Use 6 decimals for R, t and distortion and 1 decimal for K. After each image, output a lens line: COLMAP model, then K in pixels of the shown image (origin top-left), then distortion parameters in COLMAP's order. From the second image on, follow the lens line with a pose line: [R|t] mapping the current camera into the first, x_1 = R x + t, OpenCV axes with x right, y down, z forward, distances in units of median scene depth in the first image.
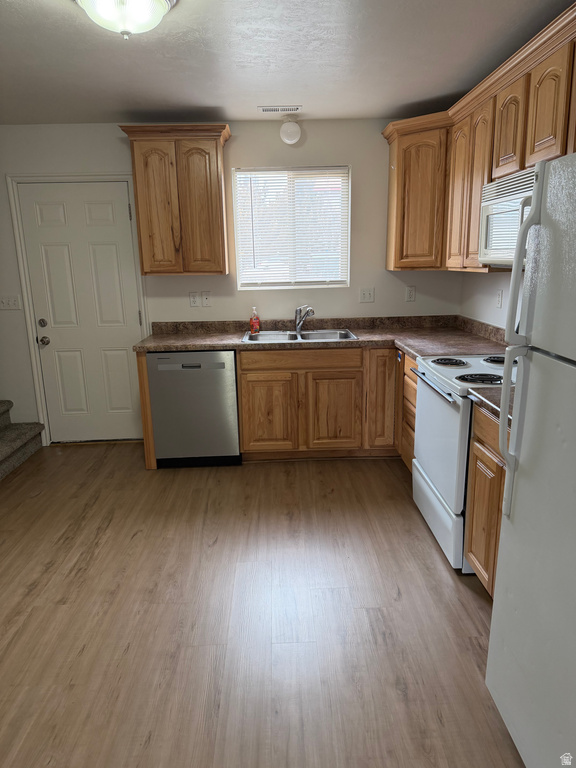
lens RADIAL K [[537.0, 0, 275.2], [0, 537.0, 383.5], [0, 0, 1]] dist [0.100085, -0.085957]
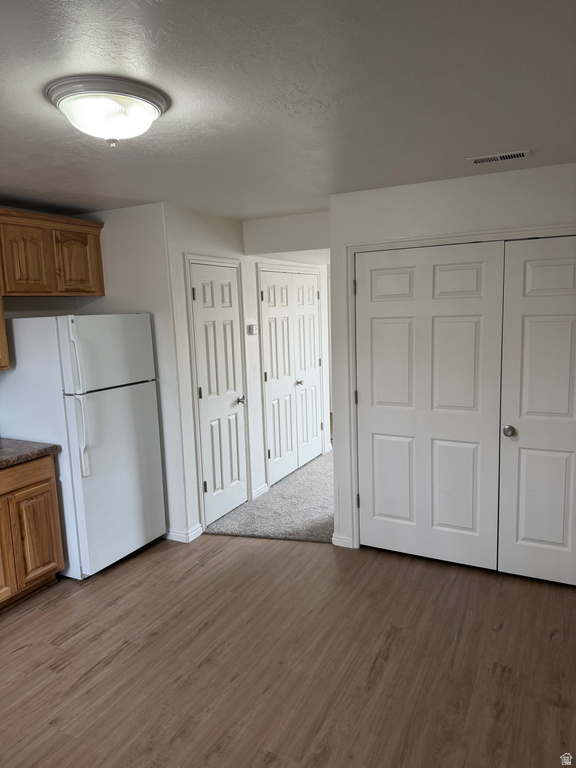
lens RADIAL K [[544.1, 0, 289.5], [0, 544.1, 381.0], [0, 0, 1]] dist [0.025132, -0.003868]
pose [[-0.882120, -0.009131, 0.470936, -0.525640], [0.160139, 0.934442, 0.318078, -0.272498], [-0.442966, 0.355999, -0.822828, 0.958287]]
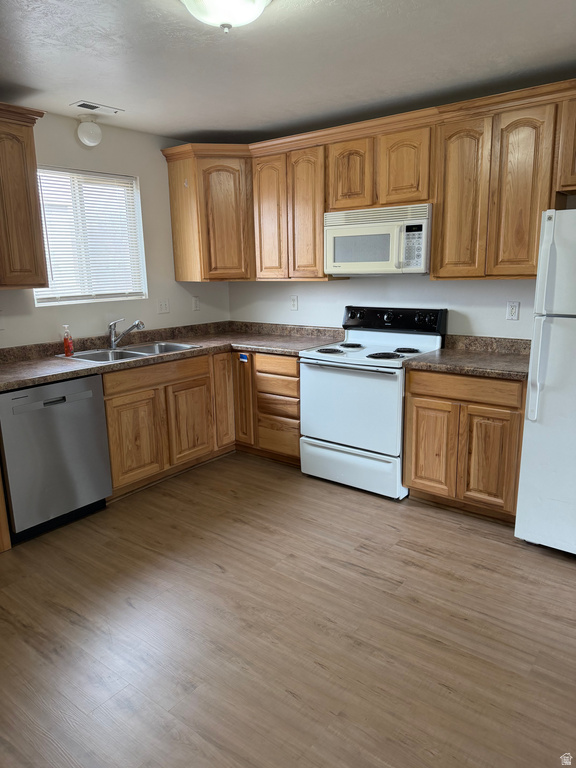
lens RADIAL K [[544.1, 0, 289.5], [0, 544.1, 381.0], [0, 0, 1]] dist [0.025132, -0.003868]
pose [[0.620346, -0.149823, 0.769885, -0.547926], [0.178645, 0.982776, 0.047307, -0.036722], [-0.763712, 0.108189, 0.636426, 0.211201]]
